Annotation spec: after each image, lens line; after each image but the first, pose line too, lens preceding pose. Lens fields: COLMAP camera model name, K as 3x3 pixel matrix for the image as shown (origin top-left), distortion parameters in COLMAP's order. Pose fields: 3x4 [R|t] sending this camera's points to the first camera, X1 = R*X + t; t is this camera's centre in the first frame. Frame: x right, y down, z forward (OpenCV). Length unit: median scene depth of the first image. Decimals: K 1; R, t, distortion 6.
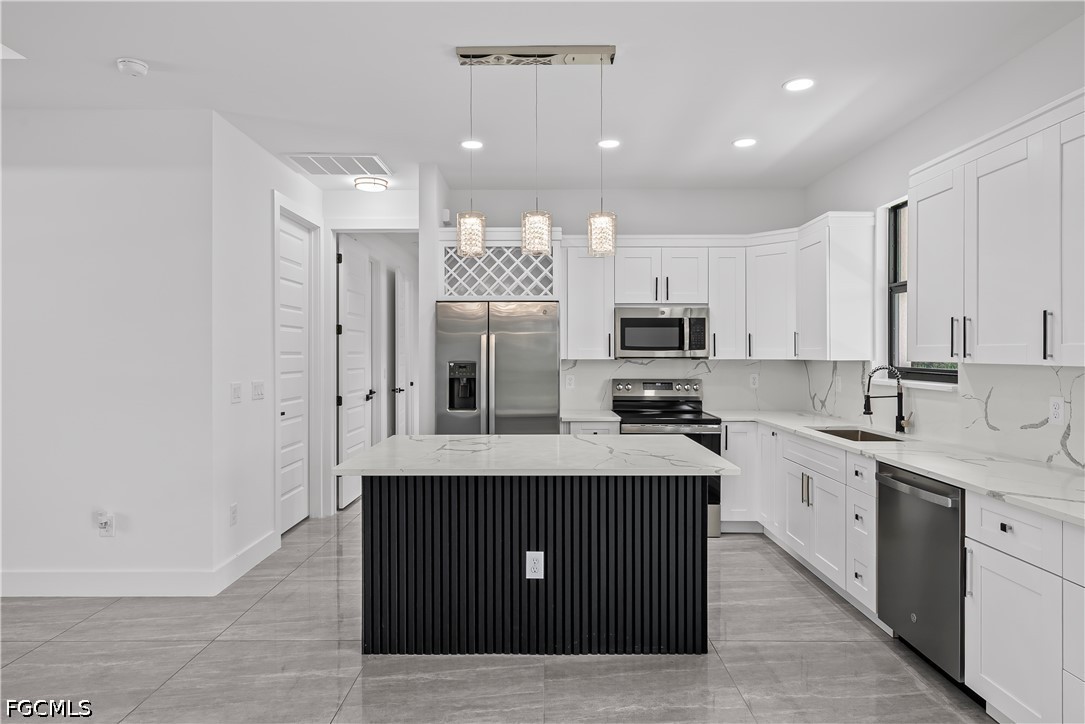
lens RADIAL K [[631.0, 0, 546.7], [0, 631.0, 358.5], [0, 0, 1]] dist [0.000856, -0.002770]
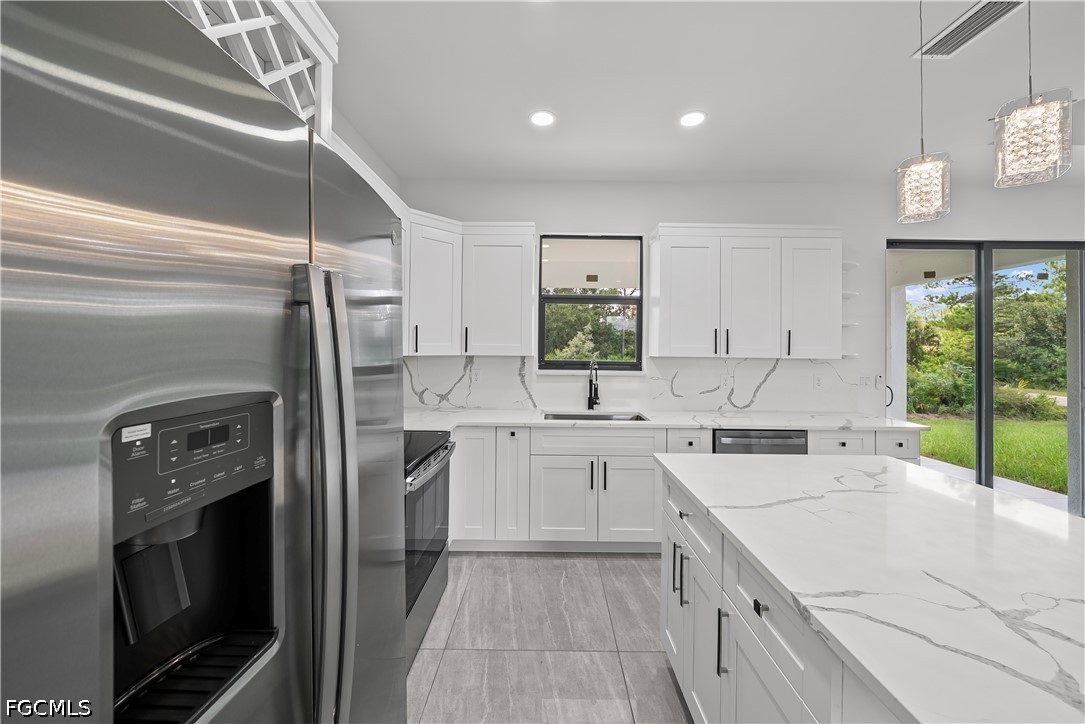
lens RADIAL K [[399.4, 0, 547.3], [0, 399.4, 344.4], [0, 0, 1]] dist [-0.001997, -0.000122]
pose [[0.008617, 0.010493, 0.999908, -0.236093], [-0.001566, 0.999944, -0.010480, -0.009377], [-0.999962, -0.001476, 0.008633, 0.911680]]
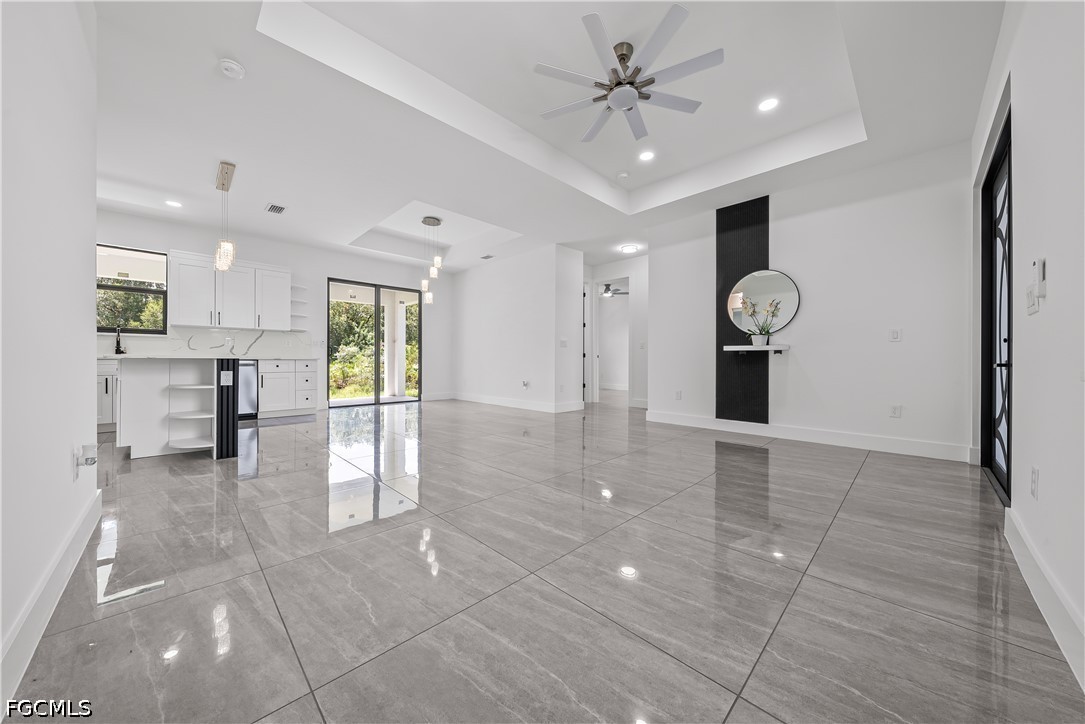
lens RADIAL K [[377.7, 0, 544.6], [0, 377.7, 359.3], [0, 0, 1]] dist [-0.003276, 0.000032]
pose [[-0.704776, 0.002102, 0.709427, -1.133067], [0.004890, 0.999986, 0.001895, 0.110041], [-0.709413, 0.004805, -0.704776, 0.733042]]
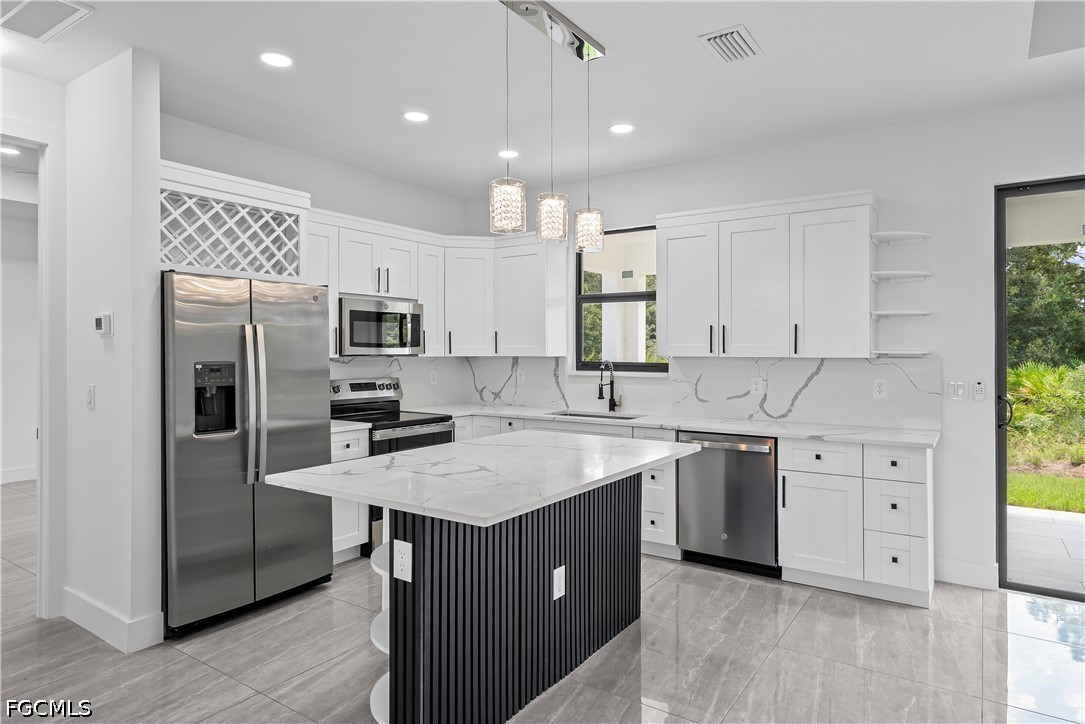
lens RADIAL K [[631.0, 0, 540.0], [0, 631.0, 357.1], [0, 0, 1]] dist [0.000856, -0.002770]
pose [[0.571252, -0.007782, 0.820737, -0.494299], [0.007681, 0.999962, 0.004135, -0.000803], [-0.820738, 0.003942, 0.571291, 0.319229]]
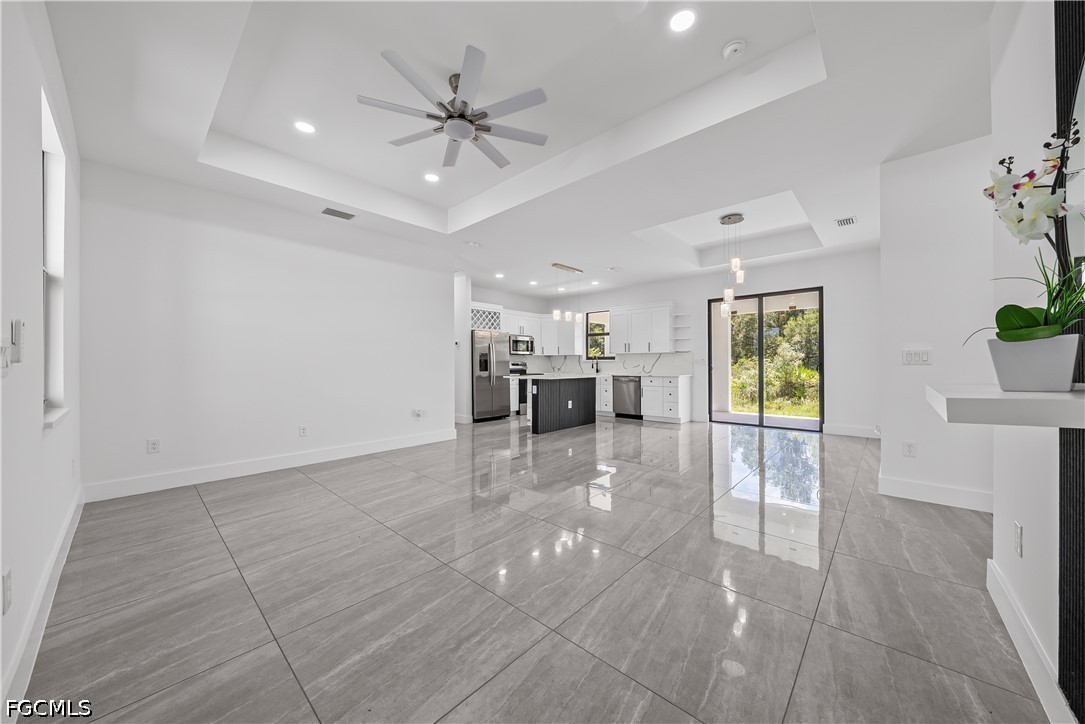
lens RADIAL K [[377.7, 0, 539.4], [0, 377.7, 370.7], [0, 0, 1]] dist [-0.003276, 0.000032]
pose [[0.683359, -0.012006, 0.729983, -1.136469], [0.008389, 0.999928, 0.008592, 0.066932], [-0.730034, 0.000252, 0.683411, -0.259934]]
